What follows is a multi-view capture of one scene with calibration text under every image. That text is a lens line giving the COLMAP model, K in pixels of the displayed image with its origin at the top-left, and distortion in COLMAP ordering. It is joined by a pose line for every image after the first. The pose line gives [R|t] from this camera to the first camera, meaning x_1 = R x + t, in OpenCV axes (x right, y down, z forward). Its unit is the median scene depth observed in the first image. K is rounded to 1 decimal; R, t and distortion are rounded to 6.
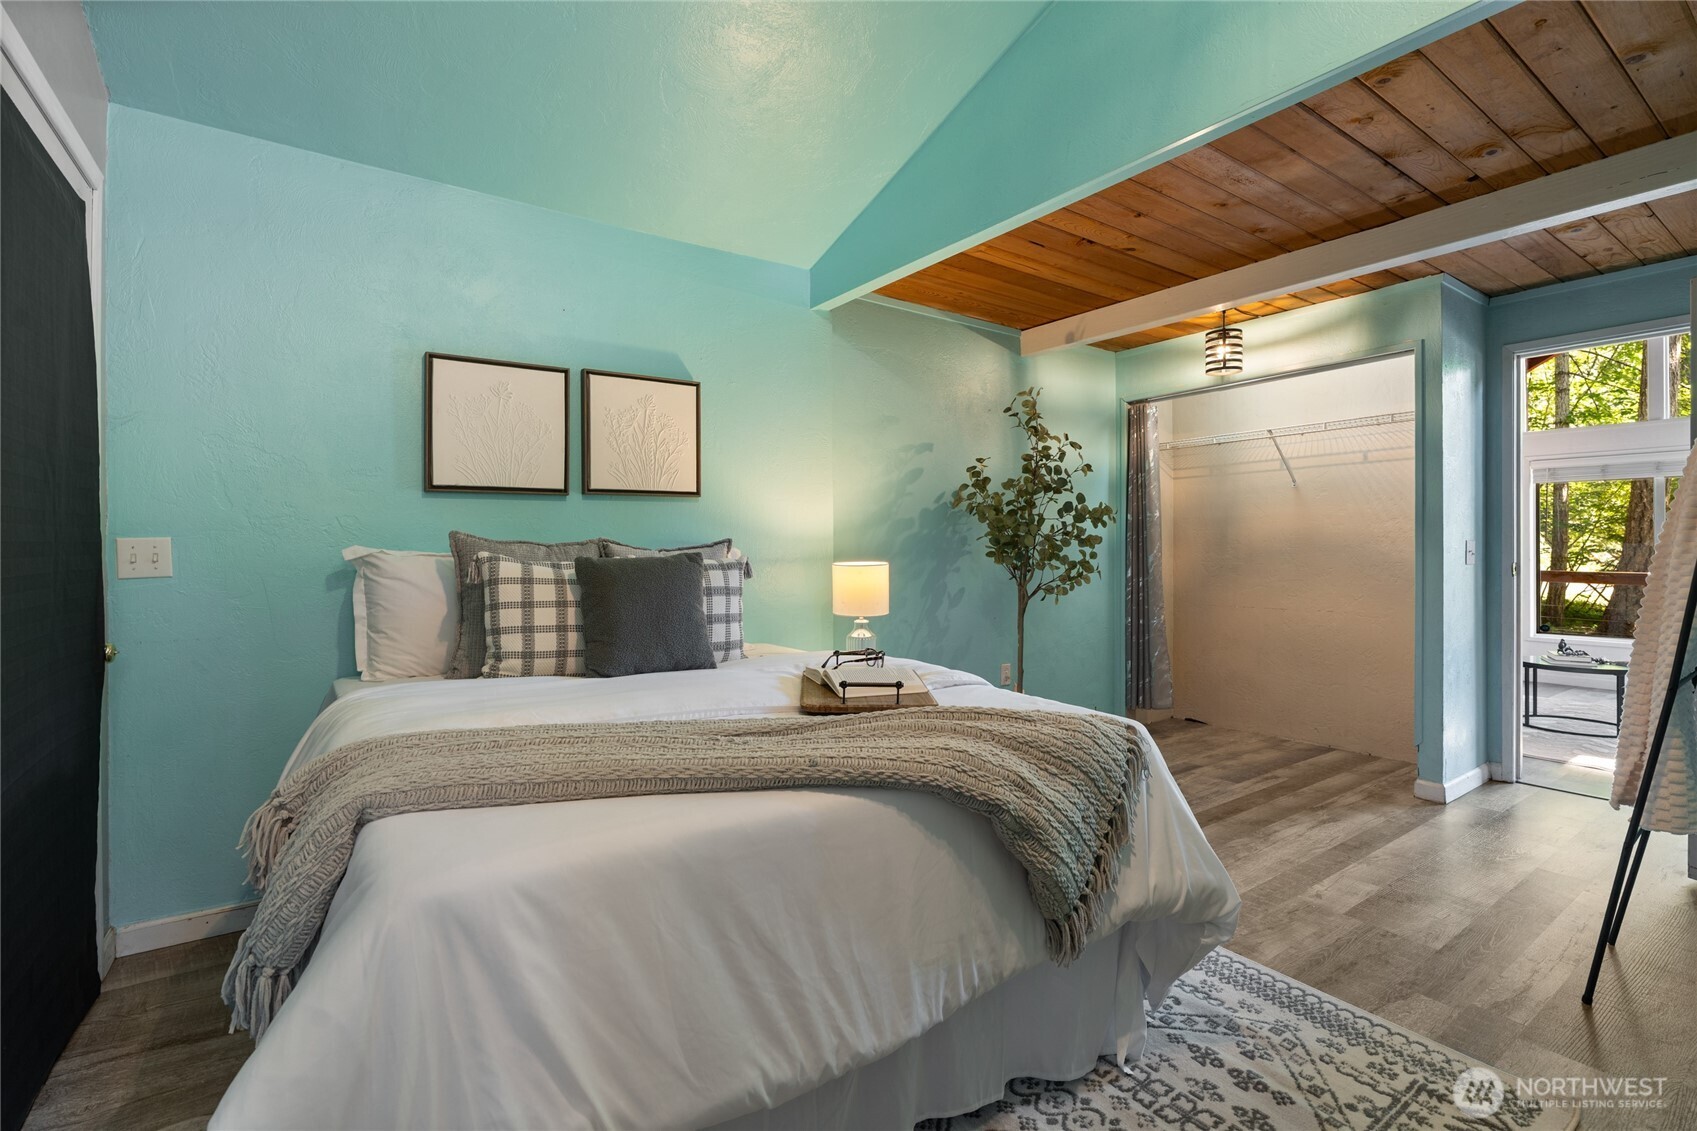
lens RADIAL K [[772.3, 0, 853.5], [0, 772.3, 558.6], [0, 0, 1]] dist [-0.004790, -0.001522]
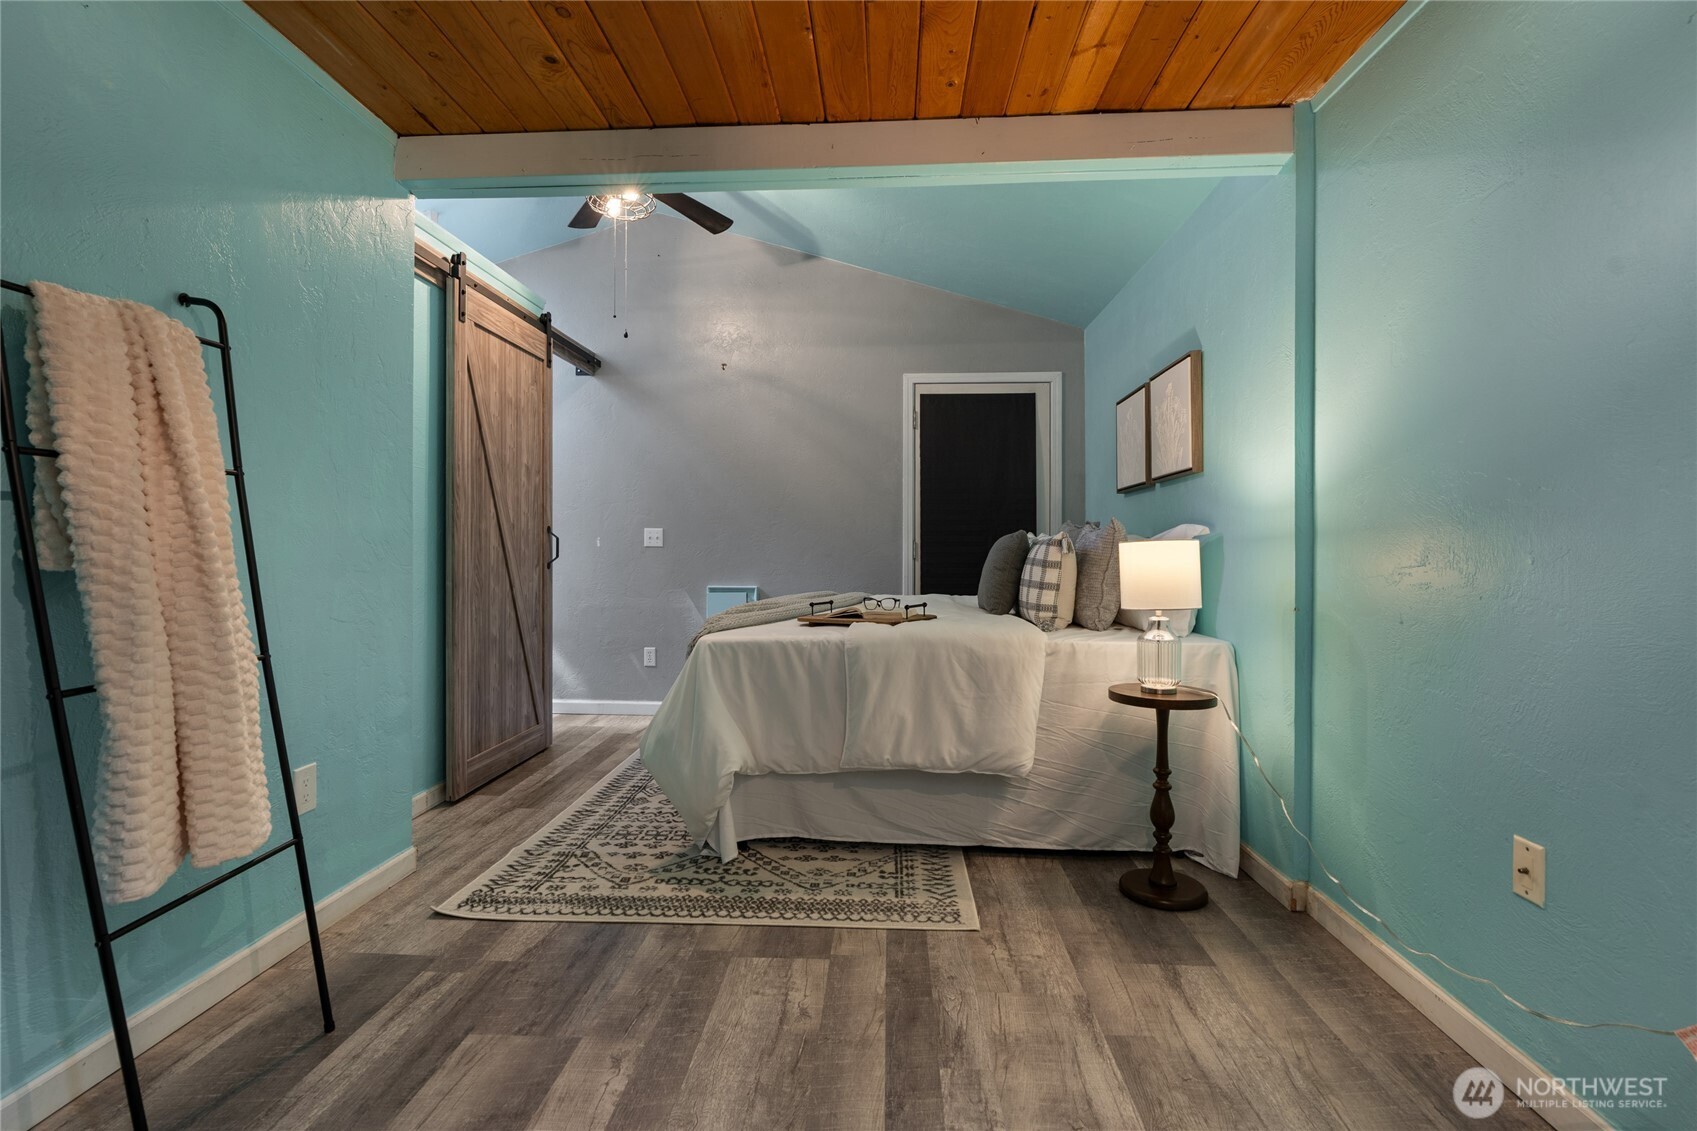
lens RADIAL K [[772.3, 0, 850.0], [0, 772.3, 554.9], [0, 0, 1]] dist [-0.004790, -0.001522]
pose [[-0.621563, 0.001350, -0.783363, 1.143638], [-0.010497, 0.999894, 0.010052, 0.023371], [0.783293, 0.014471, -0.621484, 1.795175]]
